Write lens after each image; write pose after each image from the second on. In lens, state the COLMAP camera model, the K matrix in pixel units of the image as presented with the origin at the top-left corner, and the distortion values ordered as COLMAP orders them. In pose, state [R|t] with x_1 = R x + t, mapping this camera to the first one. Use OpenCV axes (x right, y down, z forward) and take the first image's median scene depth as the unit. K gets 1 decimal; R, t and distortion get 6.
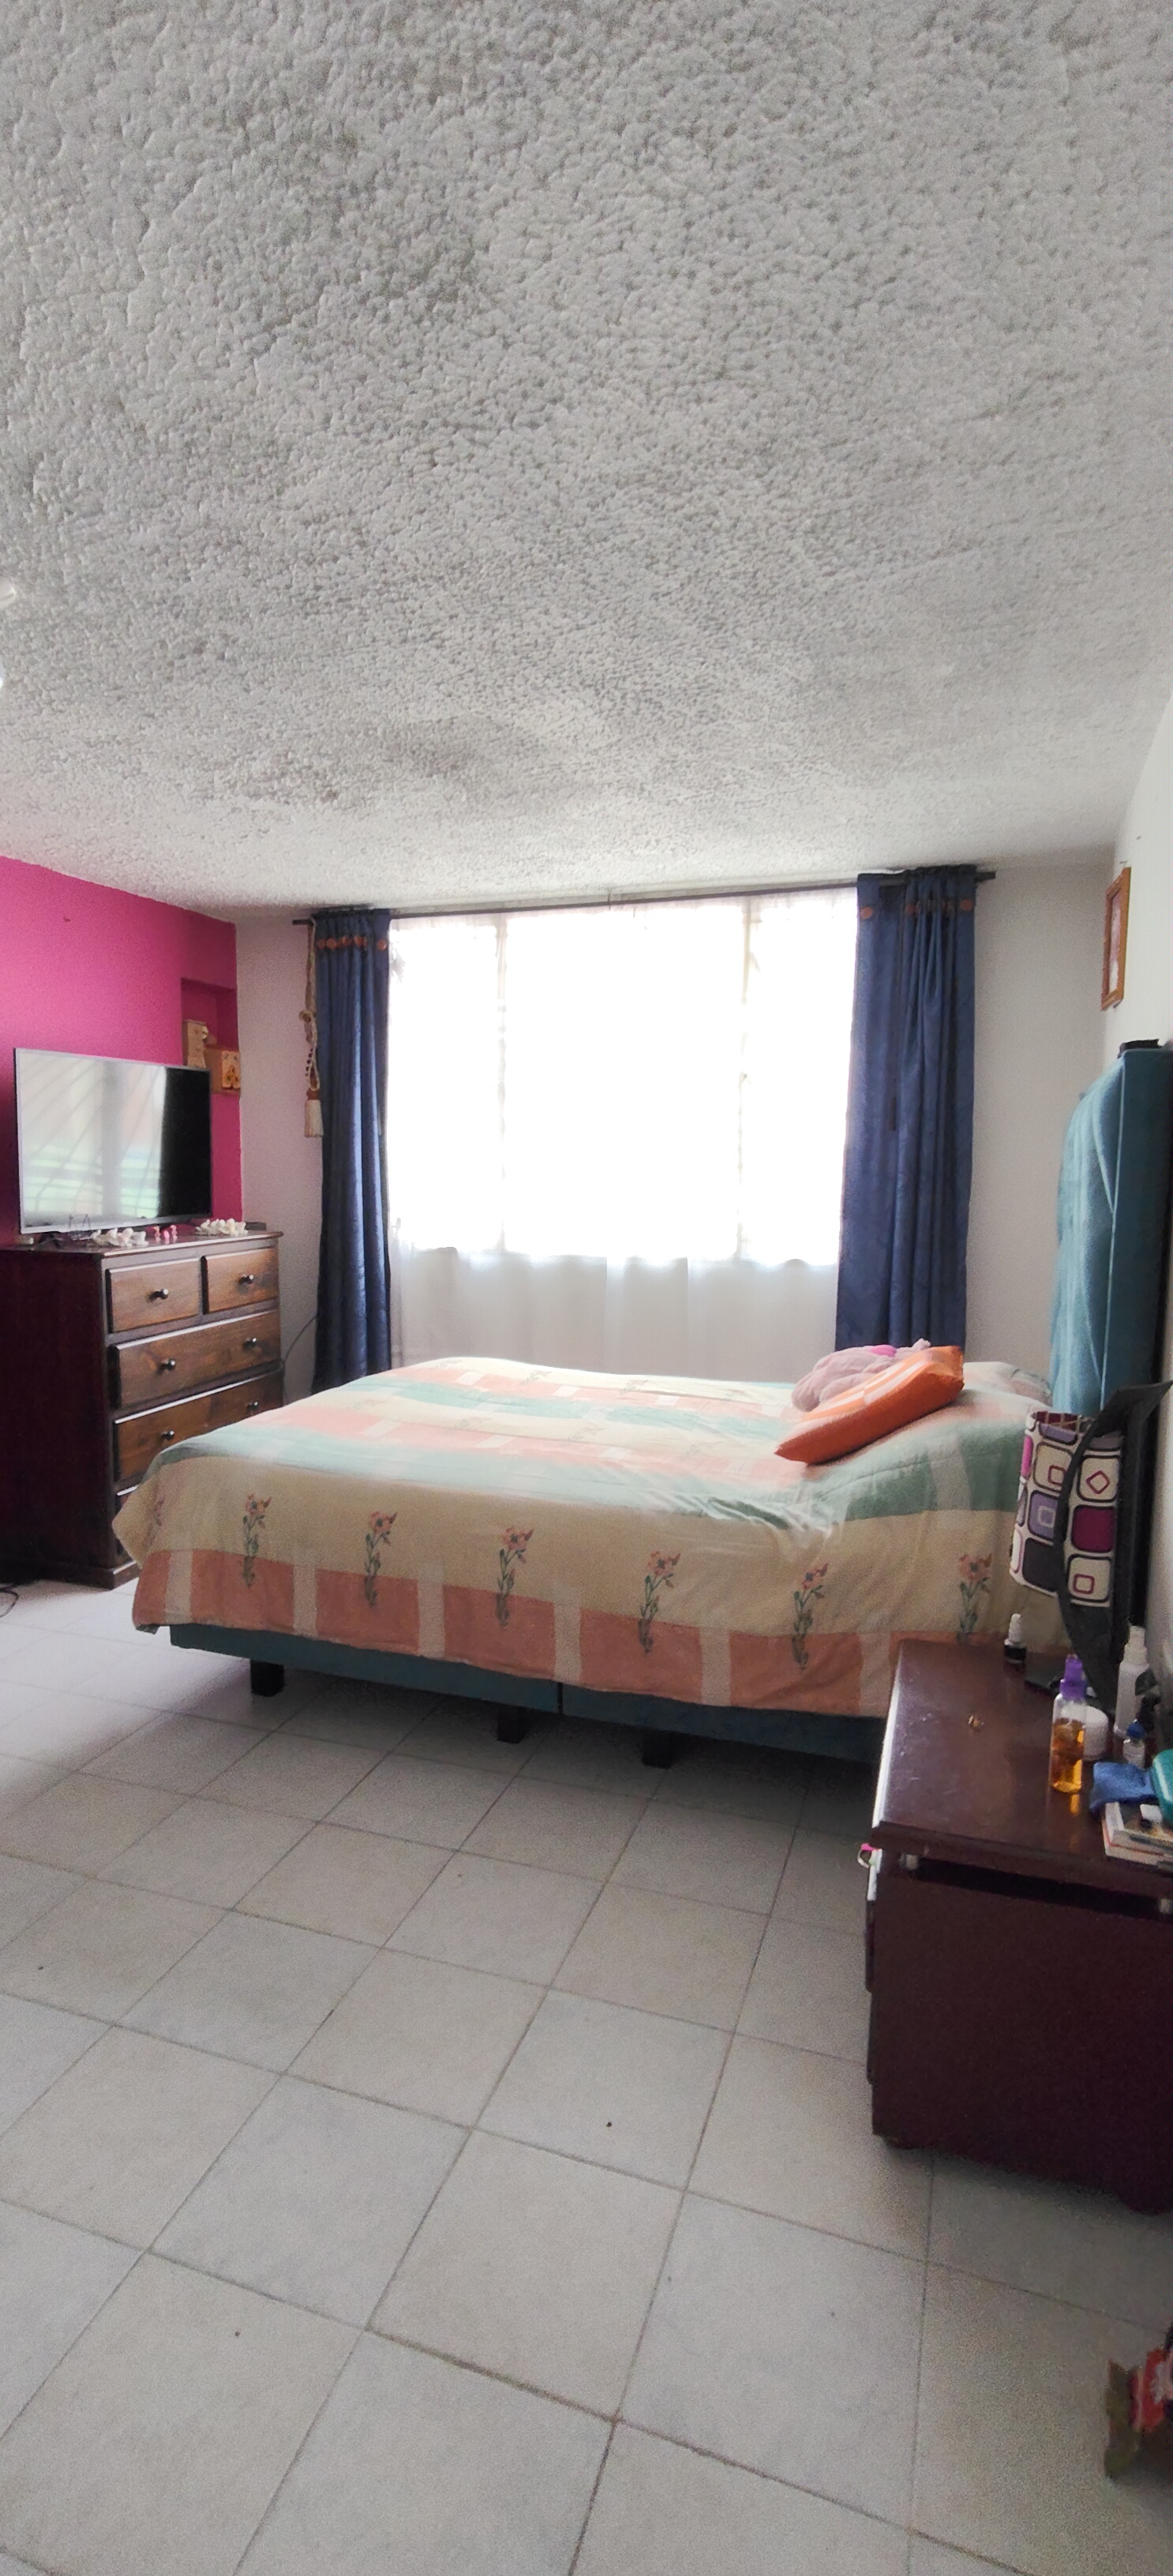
lens RADIAL K [[1202.7, 0, 576.6], [0, 1202.7, 1300.3], [0, 0, 1]] dist [-0.004667, -0.000141]
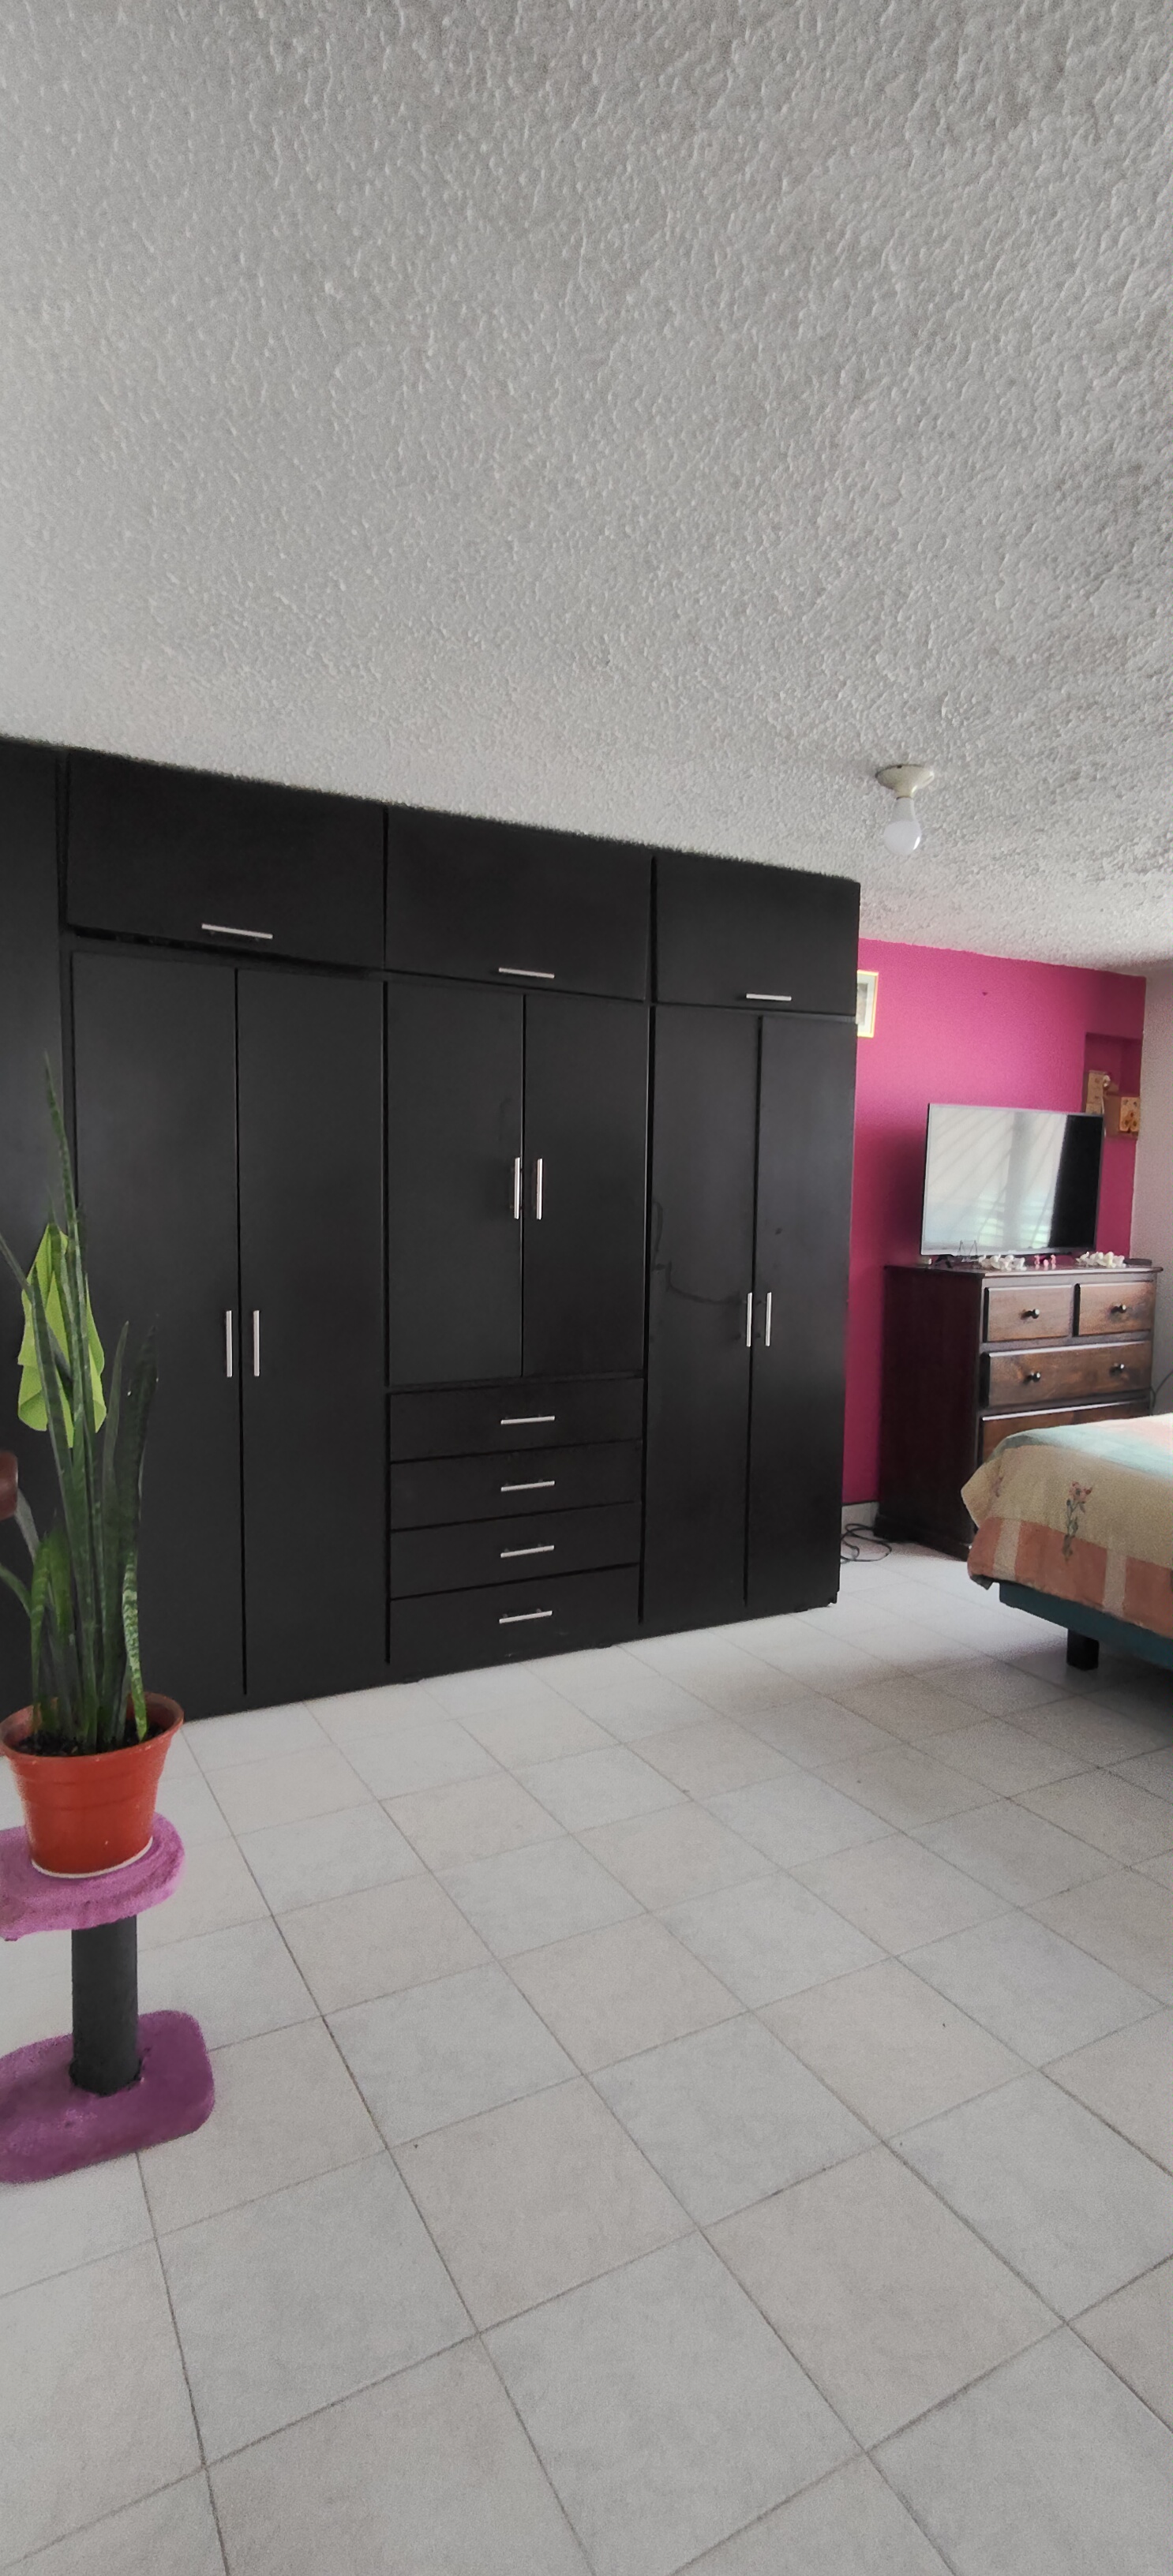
lens RADIAL K [[1202.7, 0, 580.8], [0, 1202.7, 1291.5], [0, 0, 1]] dist [-0.004667, -0.000141]
pose [[0.739298, 0.059881, -0.670711, 0.131045], [-0.091466, 0.995737, -0.011919, 0.035701], [0.667138, 0.070159, 0.741623, -0.169207]]
